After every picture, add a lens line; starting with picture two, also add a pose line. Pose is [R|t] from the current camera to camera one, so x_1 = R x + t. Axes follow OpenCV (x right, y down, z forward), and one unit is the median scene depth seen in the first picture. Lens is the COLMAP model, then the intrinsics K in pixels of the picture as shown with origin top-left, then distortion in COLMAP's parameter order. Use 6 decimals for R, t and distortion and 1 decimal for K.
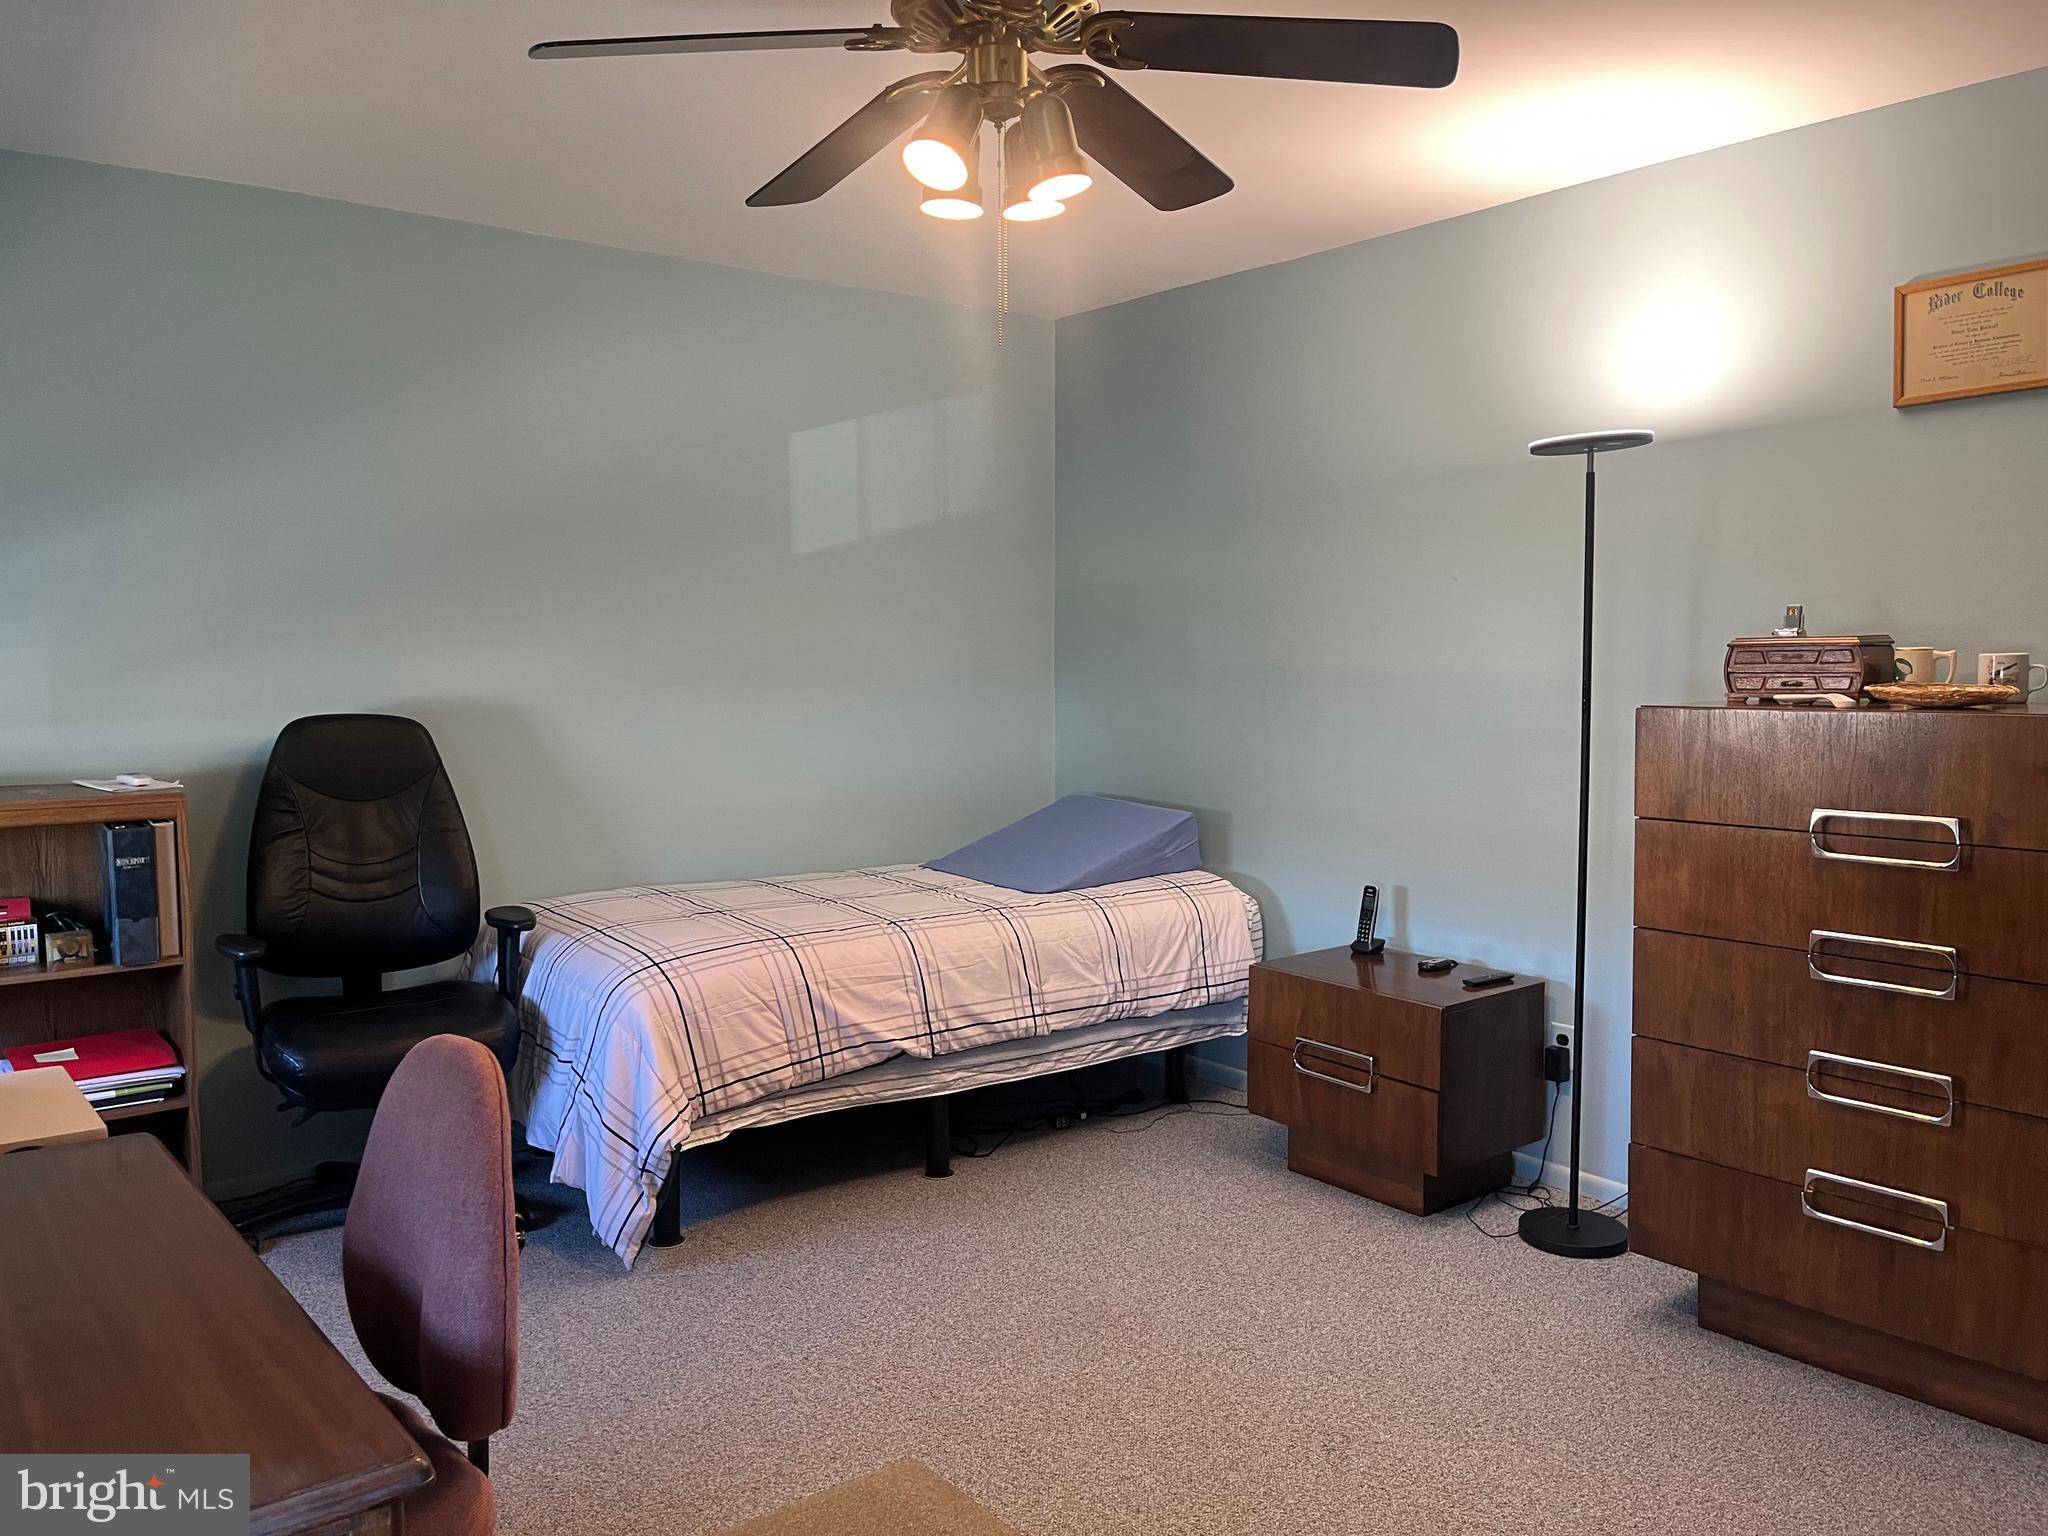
lens RADIAL K [[1546.5, 0, 1025.0], [0, 1546.5, 759.8], [0, 0, 1]] dist [0.077695, -0.104005]
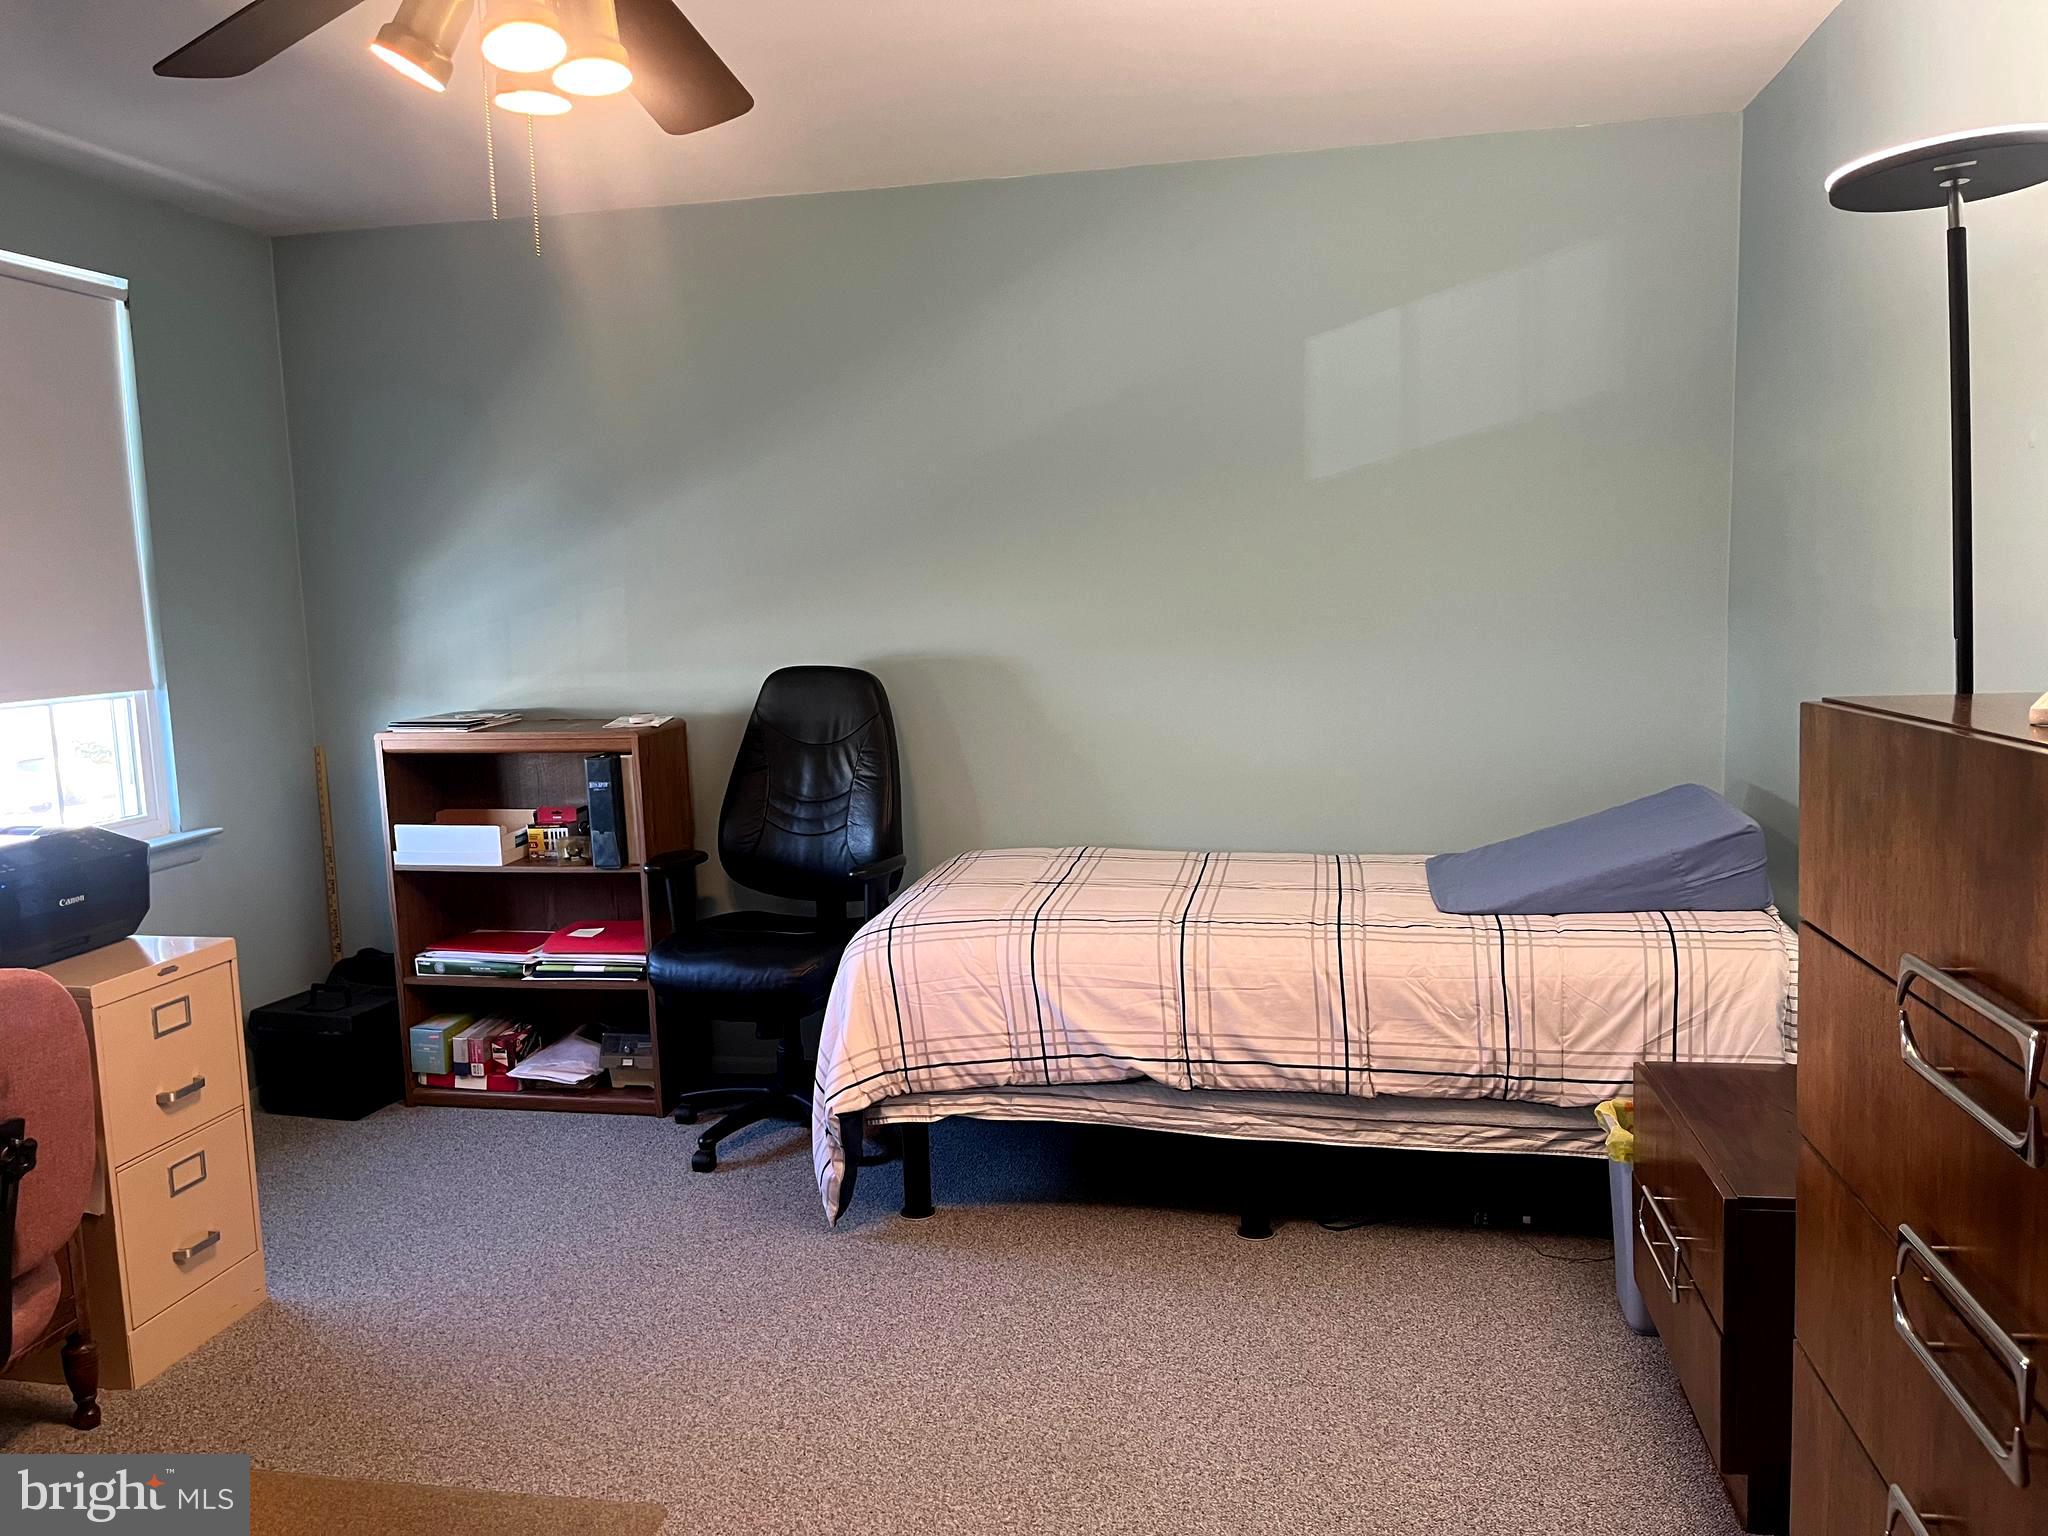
lens RADIAL K [[1546.5, 0, 1016.7], [0, 1546.5, 775.9], [0, 0, 1]] dist [0.077695, -0.104005]
pose [[0.653853, 0.066834, -0.753664, 0.488932], [-0.028081, 0.997548, 0.064099, -0.025715], [0.756100, -0.020748, 0.654127, 0.386369]]
